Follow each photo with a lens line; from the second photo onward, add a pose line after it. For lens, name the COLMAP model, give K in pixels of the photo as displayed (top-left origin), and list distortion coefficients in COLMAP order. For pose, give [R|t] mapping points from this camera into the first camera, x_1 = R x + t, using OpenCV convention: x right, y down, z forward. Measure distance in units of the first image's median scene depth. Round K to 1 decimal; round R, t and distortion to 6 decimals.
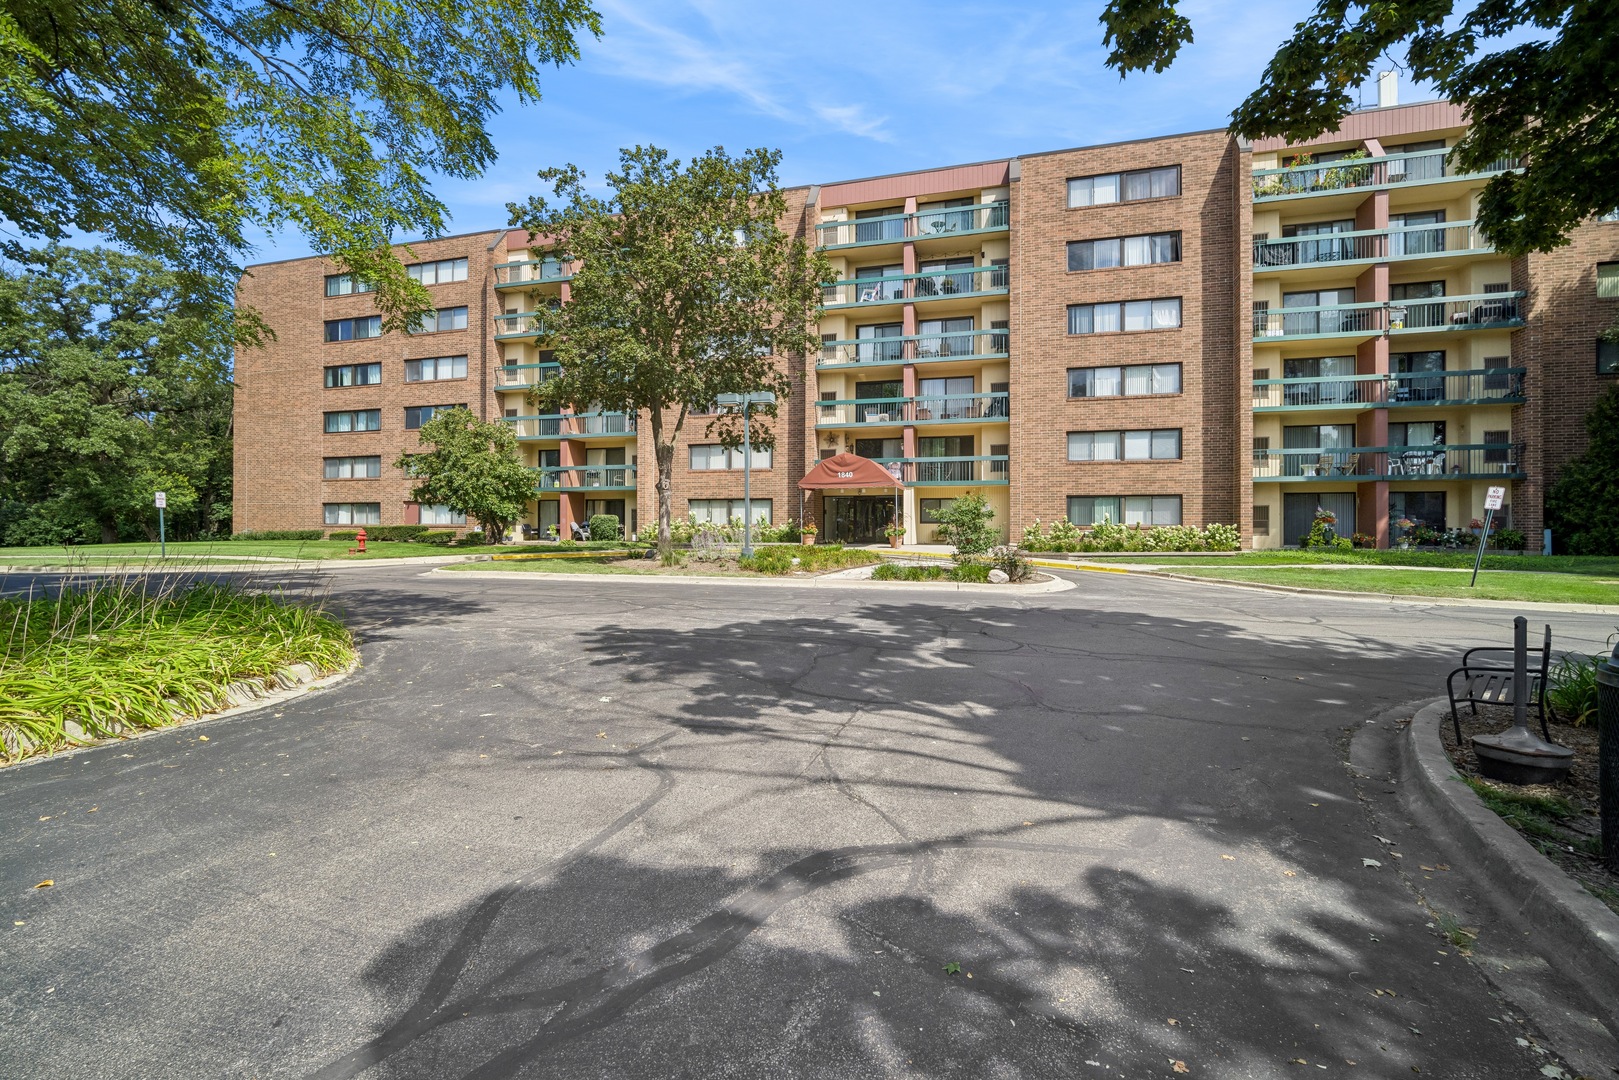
lens RADIAL K [[703.6, 0, 808.3], [0, 703.6, 536.1], [0, 0, 1]] dist [-0.003980, 0.001779]
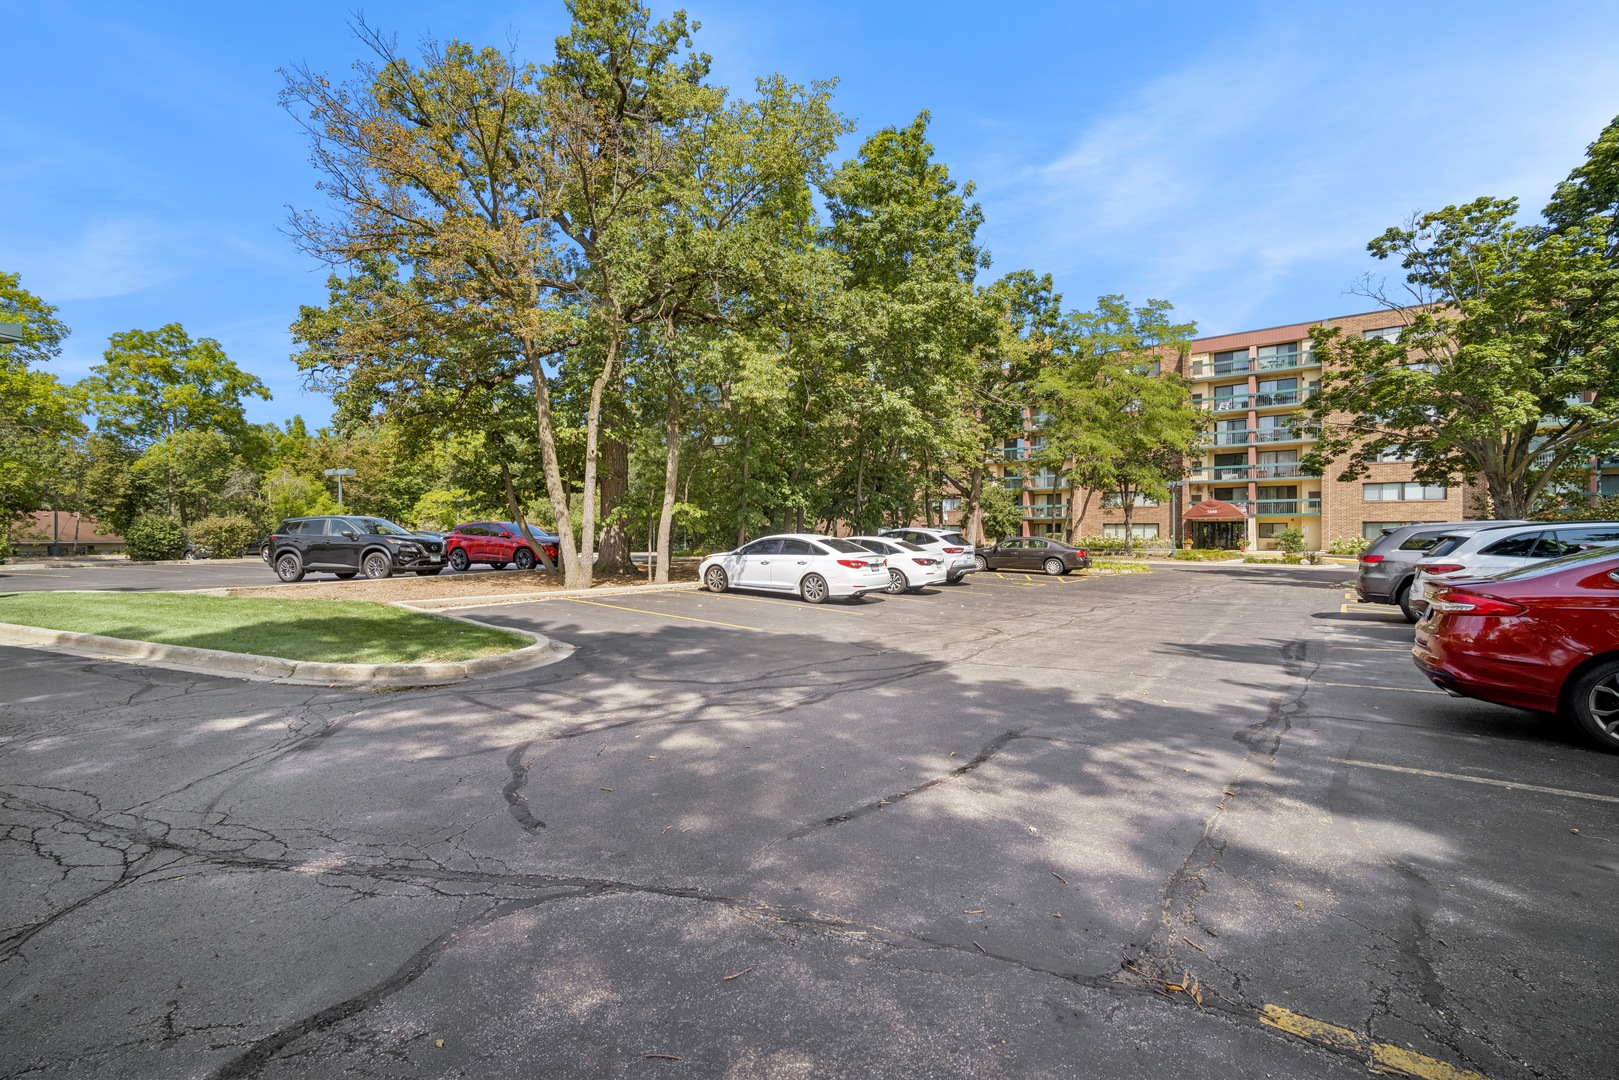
lens RADIAL K [[703.6, 0, 806.5], [0, 703.6, 540.7], [0, 0, 1]] dist [-0.003980, 0.001779]
pose [[0.925246, 0.002338, -0.379362, -0.209886], [-0.004085, 0.999984, -0.003799, -0.001101], [0.379347, 0.005065, 0.925241, -0.990334]]
